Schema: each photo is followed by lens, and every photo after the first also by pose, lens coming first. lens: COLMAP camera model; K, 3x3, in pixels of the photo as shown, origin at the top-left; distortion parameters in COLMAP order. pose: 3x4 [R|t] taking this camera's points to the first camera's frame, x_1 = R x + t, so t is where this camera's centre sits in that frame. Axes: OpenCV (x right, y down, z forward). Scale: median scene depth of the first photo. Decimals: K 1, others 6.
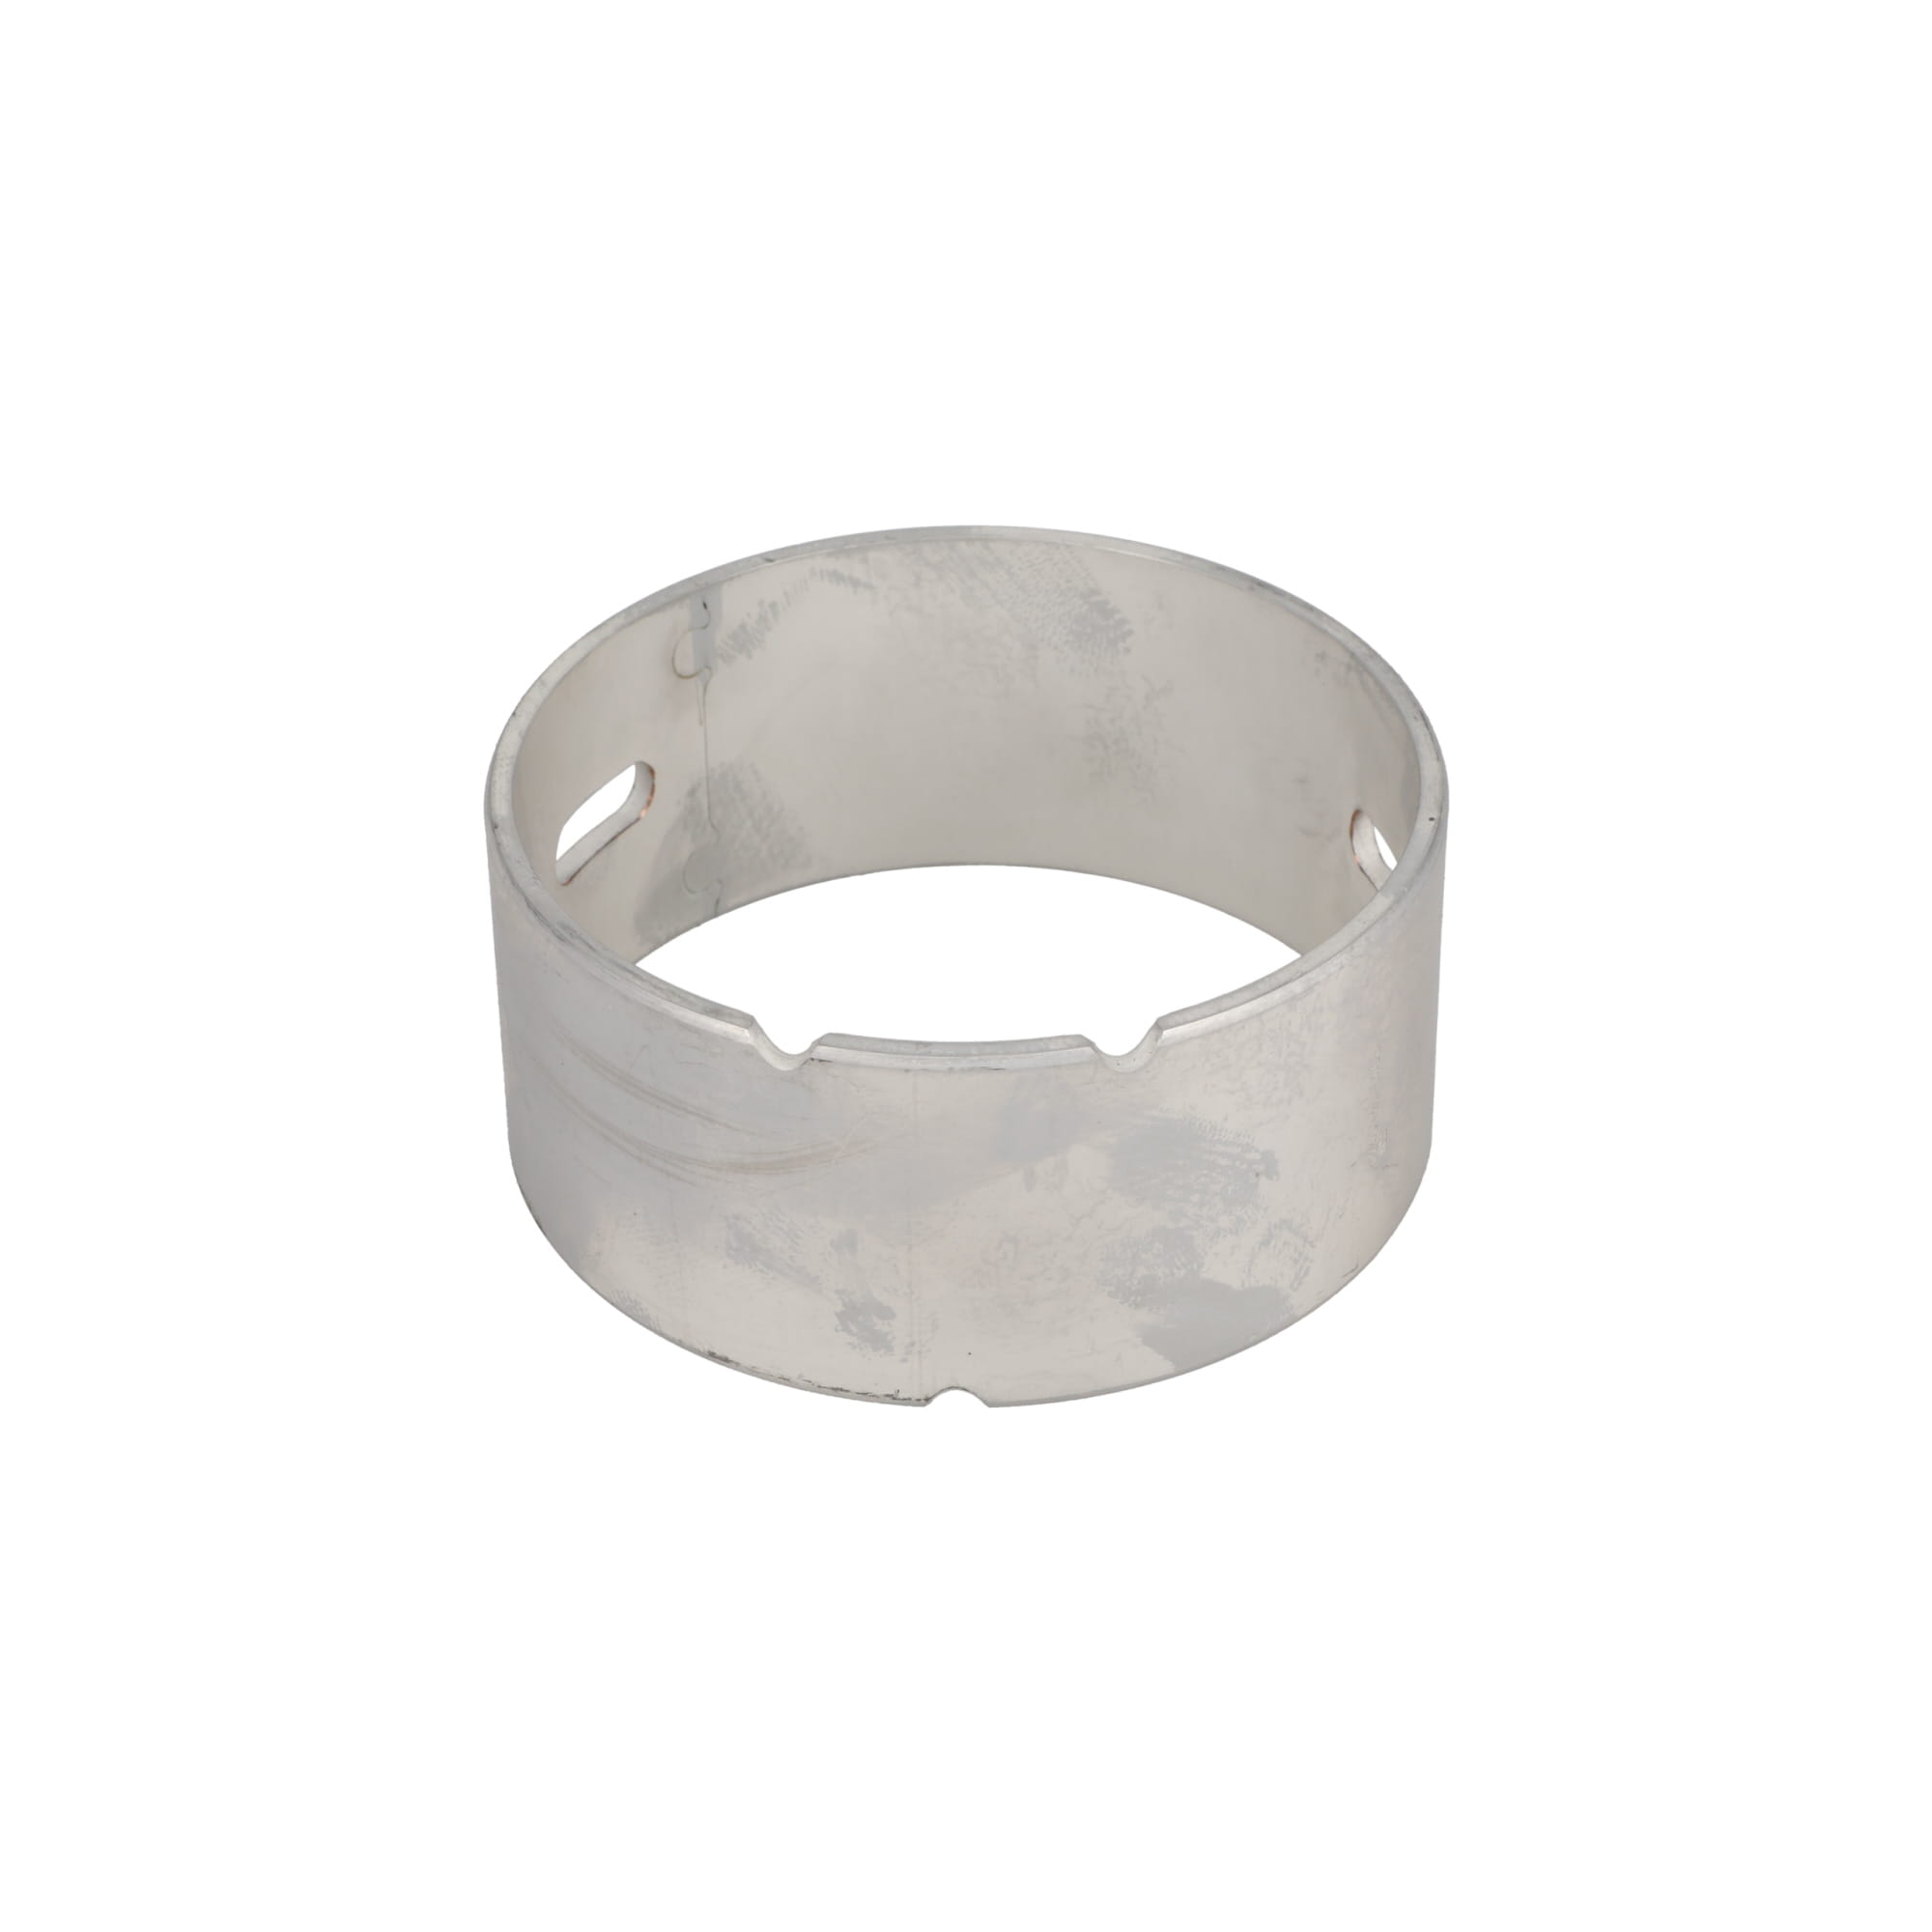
lens RADIAL K [[5483.2, 0, 966.0], [0, 5483.2, 966.0], [0, 0, 1]] dist [0.042918, 0.212208]
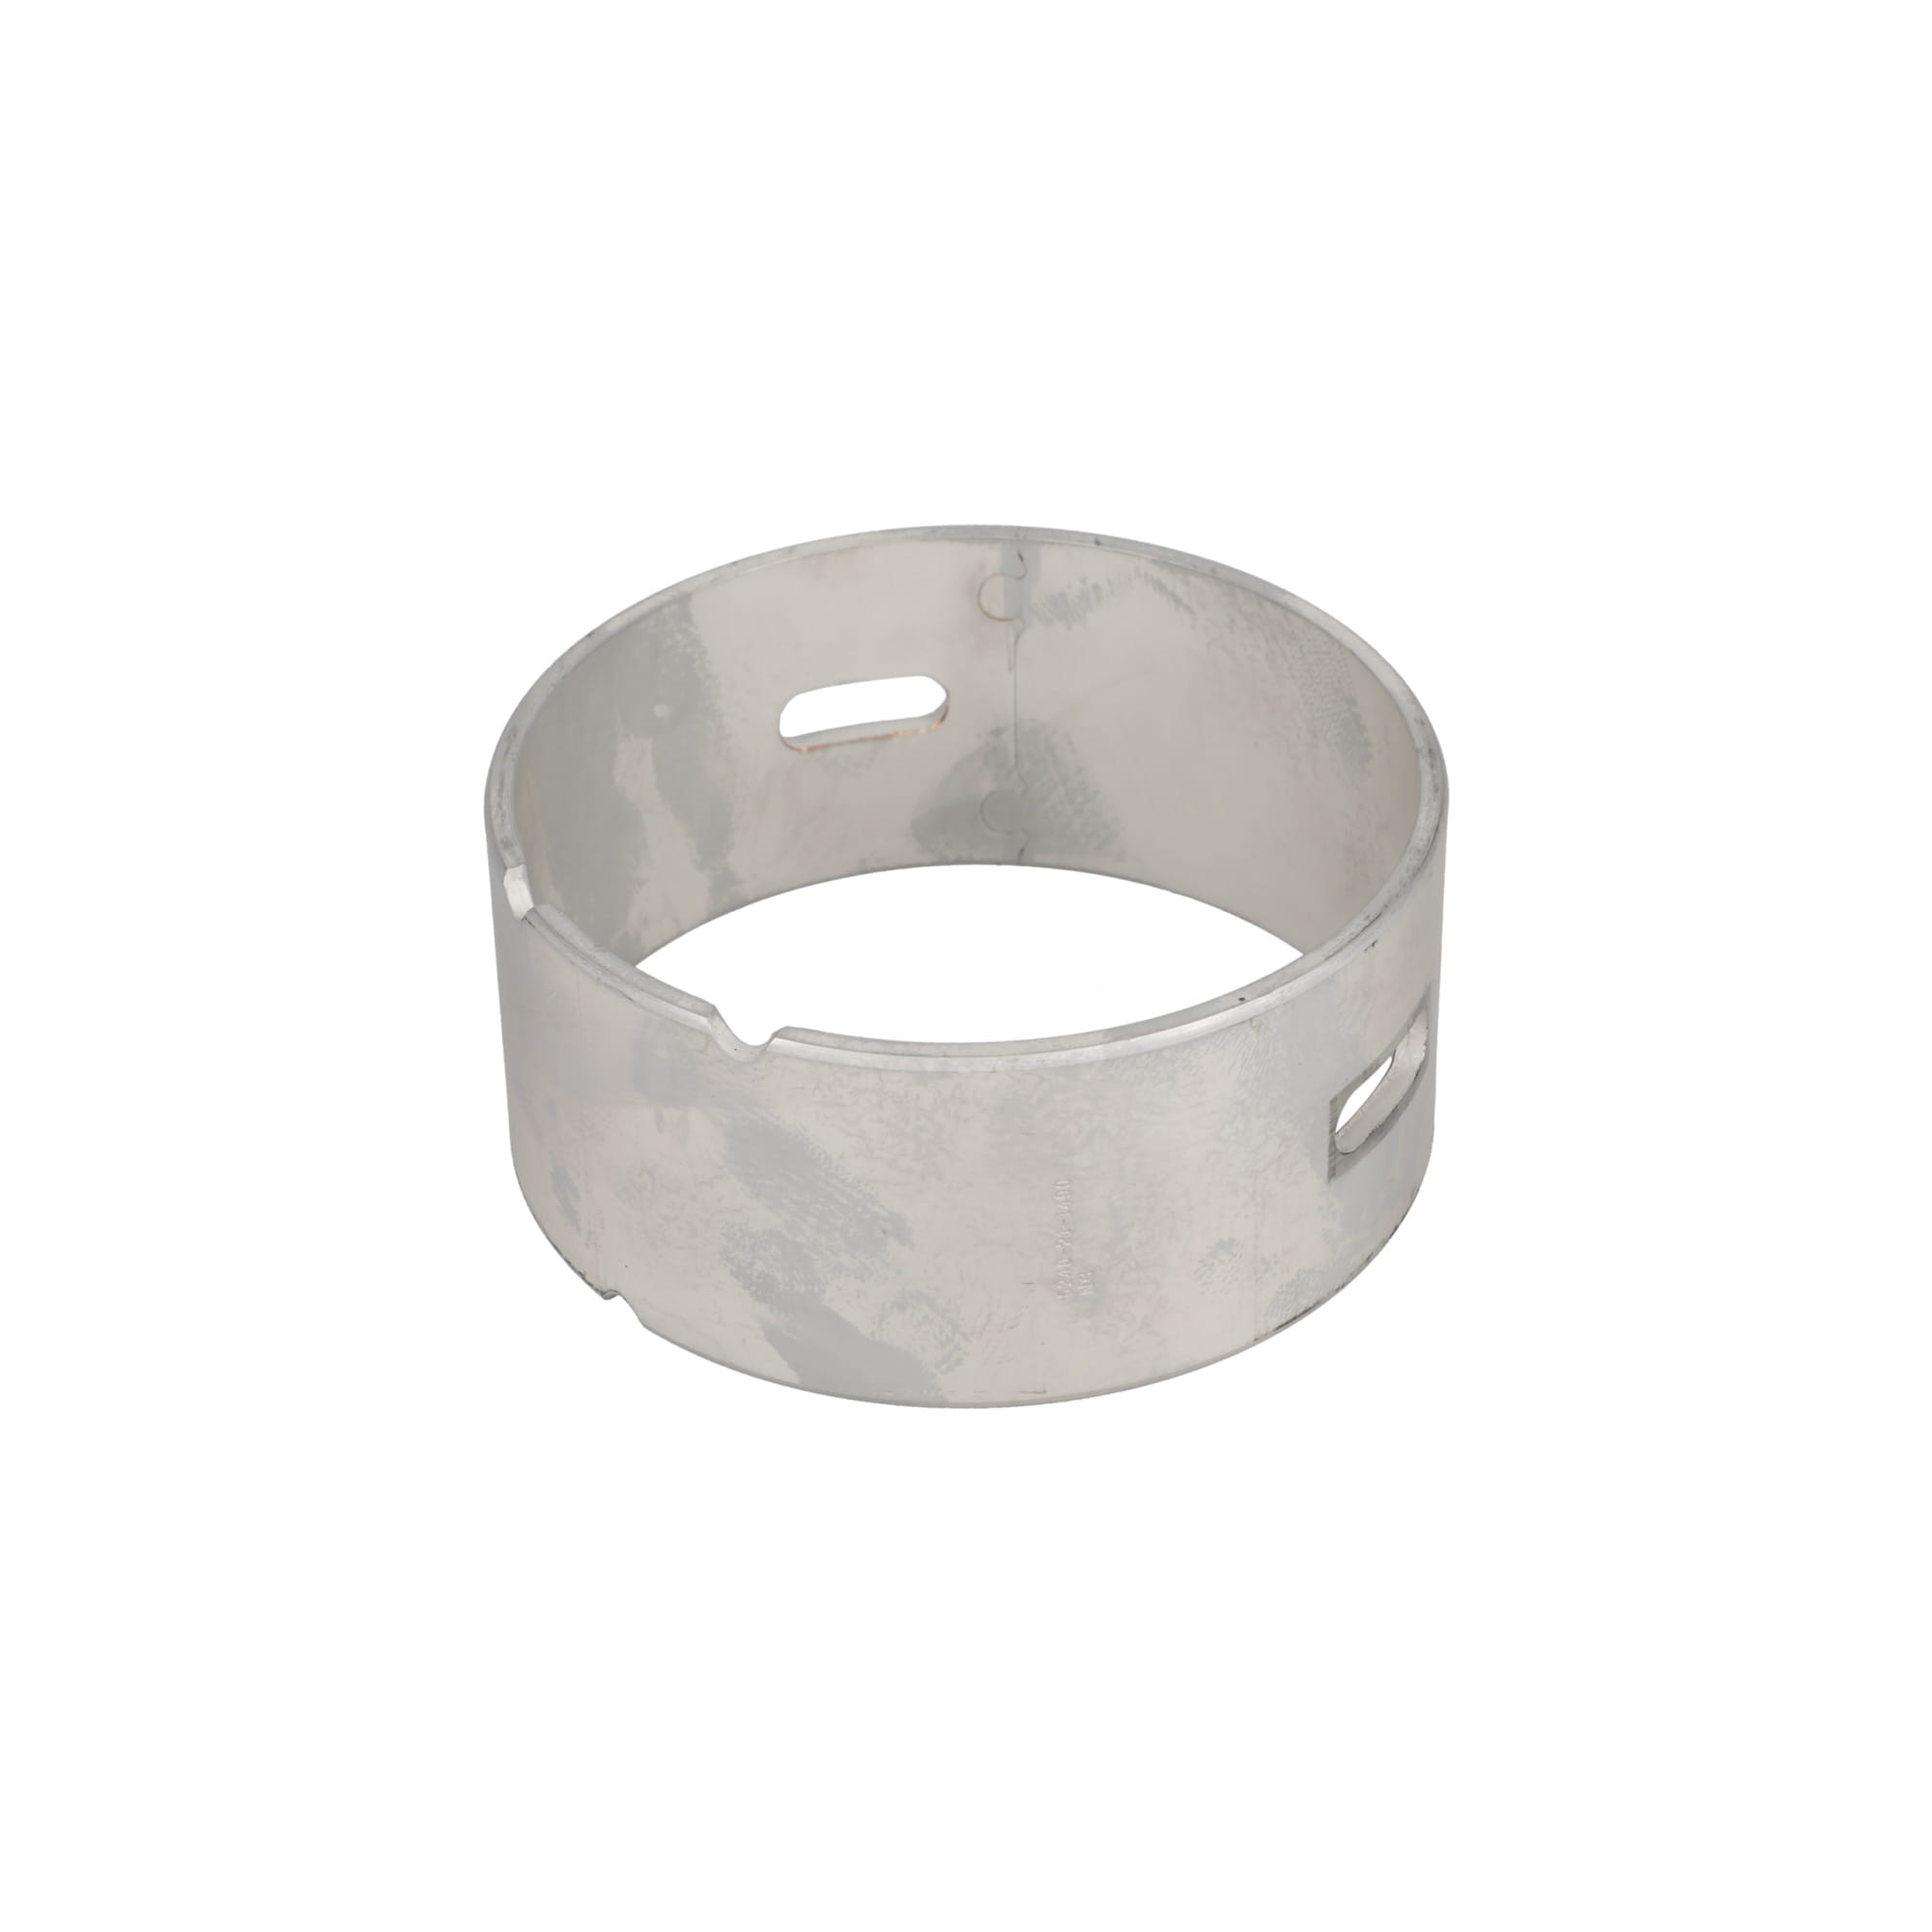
lens RADIAL K [[5483.2, 0, 966.0], [0, 5483.2, 966.0], [0, 0, 1]] dist [0.042918, 0.212208]
pose [[0.707336, 0.413601, -0.573245, 0.551168], [-0.406341, 0.901485, 0.149037, -0.143071], [0.578414, 0.127514, 0.805716, 0.186065]]
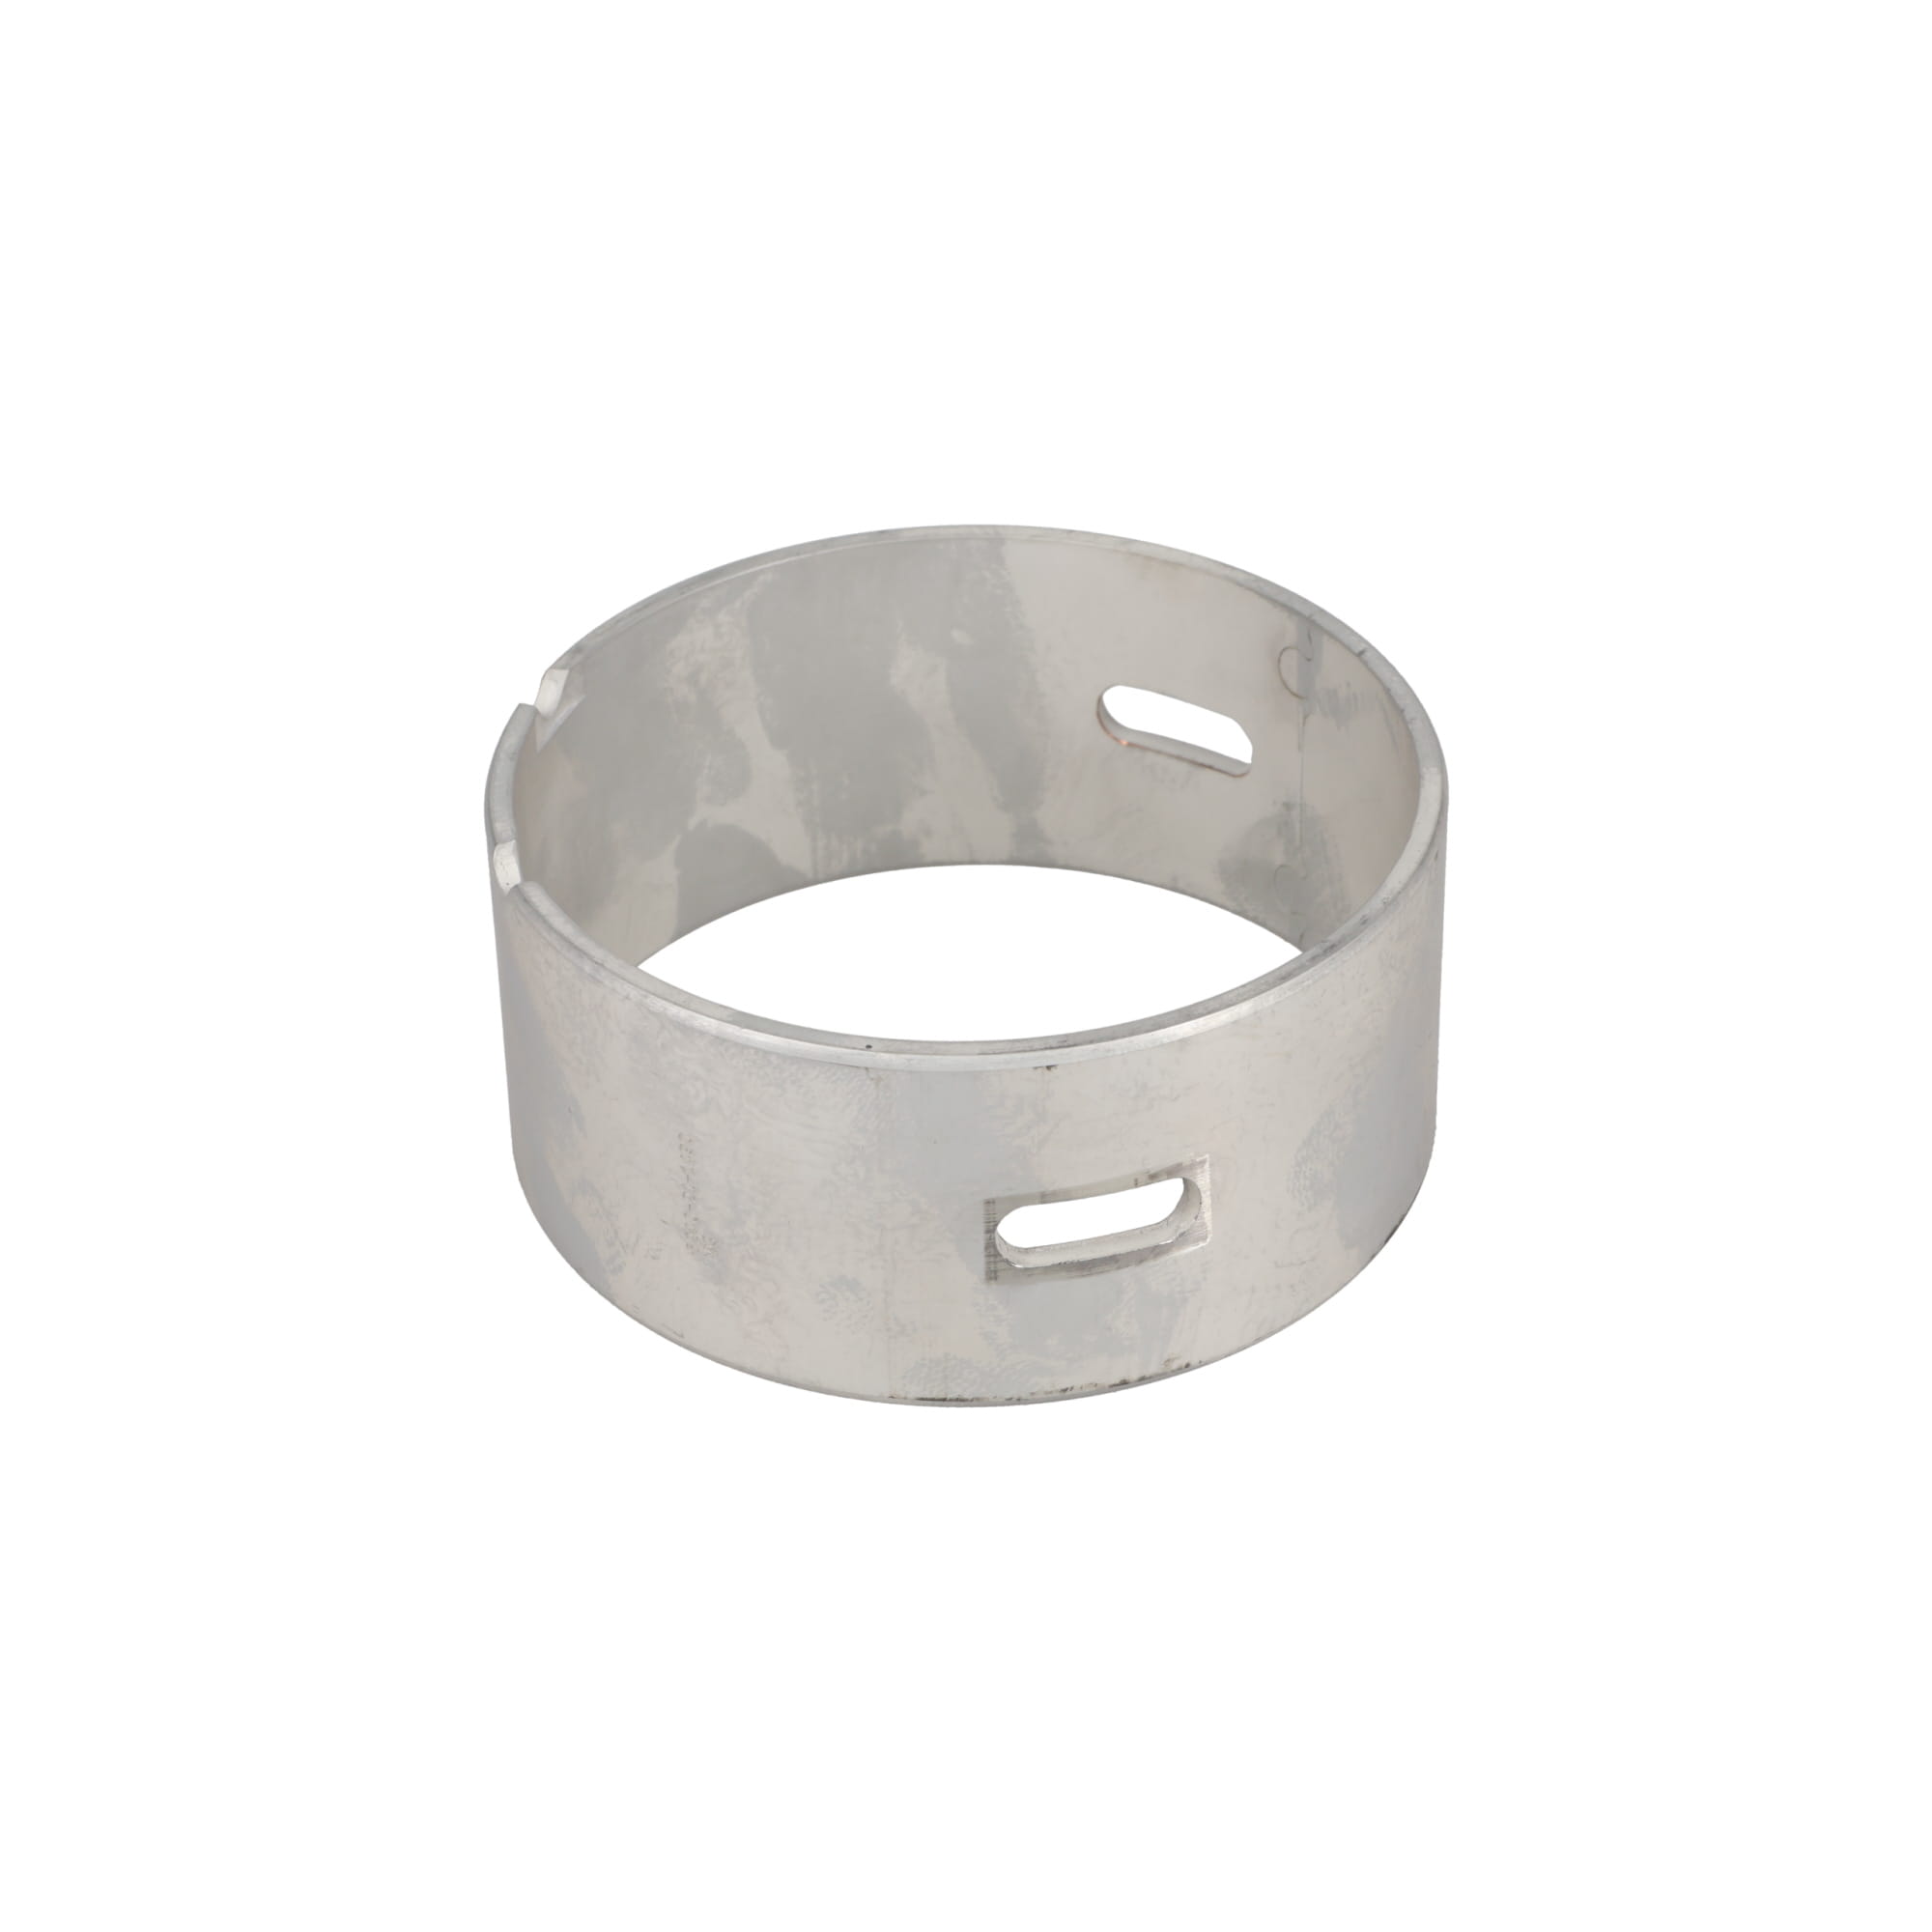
lens RADIAL K [[5483.2, 0, 966.0], [0, 5483.2, 966.0], [0, 0, 1]] dist [0.042918, 0.212208]
pose [[0.000140, 0.591900, -0.806011, 0.775530], [-0.567675, 0.663598, 0.487220, -0.467988], [0.823253, 0.457484, 0.336099, 0.637300]]
